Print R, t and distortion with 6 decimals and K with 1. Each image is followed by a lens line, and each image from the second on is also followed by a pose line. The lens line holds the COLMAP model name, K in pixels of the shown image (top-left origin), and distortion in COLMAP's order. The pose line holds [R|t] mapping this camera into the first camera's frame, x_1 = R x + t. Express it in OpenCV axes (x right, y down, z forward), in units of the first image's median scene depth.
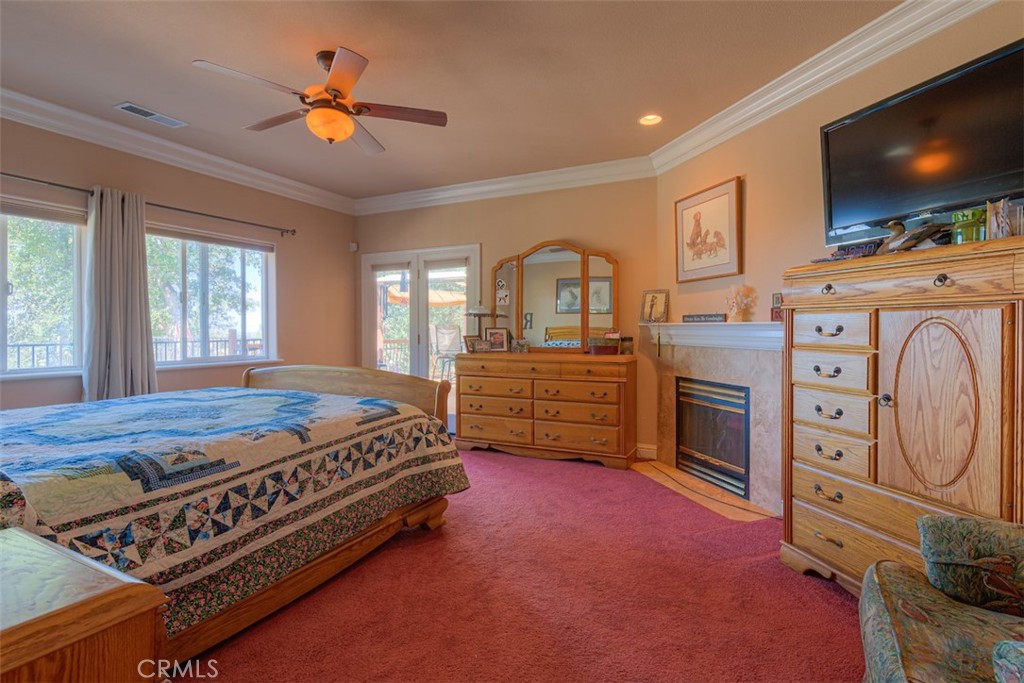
lens RADIAL K [[481.8, 0, 512.2], [0, 481.8, 330.4], [0, 0, 1]] dist [0.004160, -0.002635]
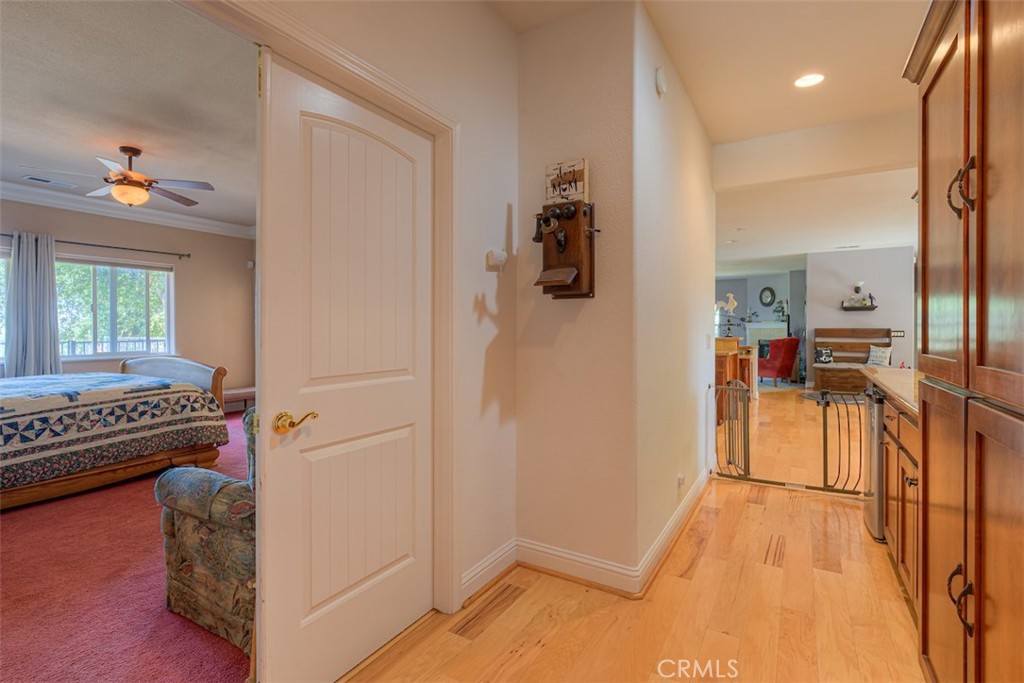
lens RADIAL K [[482.4, 0, 515.1], [0, 482.4, 330.7], [0, 0, 1]] dist [-0.003980, 0.000227]
pose [[0.997109, -0.000170, -0.075989, 1.032462], [0.000039, 0.999999, -0.001726, -0.002723], [0.075989, 0.001718, 0.997107, -0.438181]]
